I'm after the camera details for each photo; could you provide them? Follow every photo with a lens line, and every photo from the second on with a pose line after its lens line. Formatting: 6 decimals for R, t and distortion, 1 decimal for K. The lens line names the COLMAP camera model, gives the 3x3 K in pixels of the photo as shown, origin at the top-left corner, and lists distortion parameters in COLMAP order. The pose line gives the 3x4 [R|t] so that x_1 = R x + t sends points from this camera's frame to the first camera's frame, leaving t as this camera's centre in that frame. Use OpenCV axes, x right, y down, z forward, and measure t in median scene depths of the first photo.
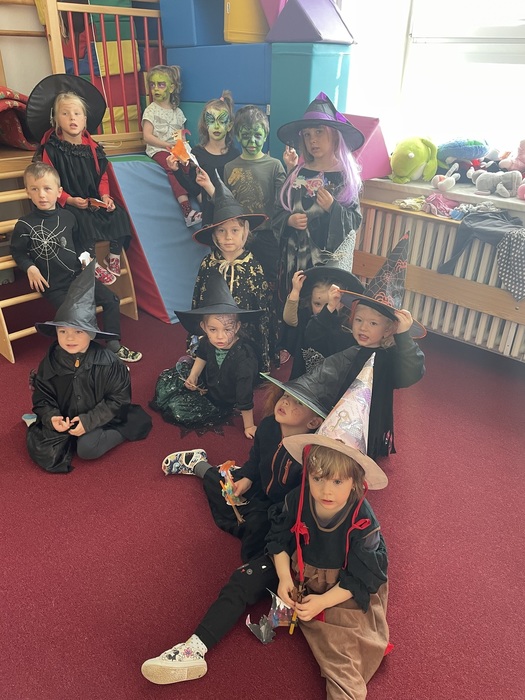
lens RADIAL K [[530.7, 0, 238.4], [0, 530.7, 349.5], [0, 0, 1]] dist [0.140309, -0.137093]
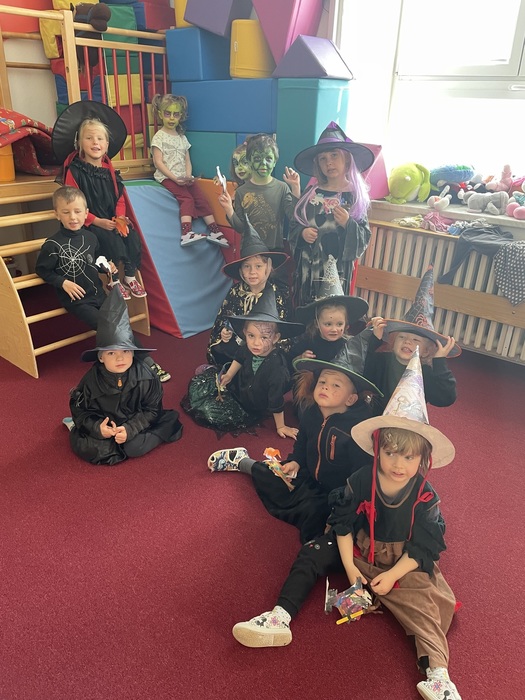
lens RADIAL K [[530.7, 0, 238.4], [0, 530.7, 349.5], [0, 0, 1]] dist [0.140309, -0.137093]
pose [[0.996734, -0.023795, 0.077171, -0.121386], [0.027932, 0.998205, -0.052978, 0.038588], [-0.075772, 0.054960, 0.995609, -0.051055]]
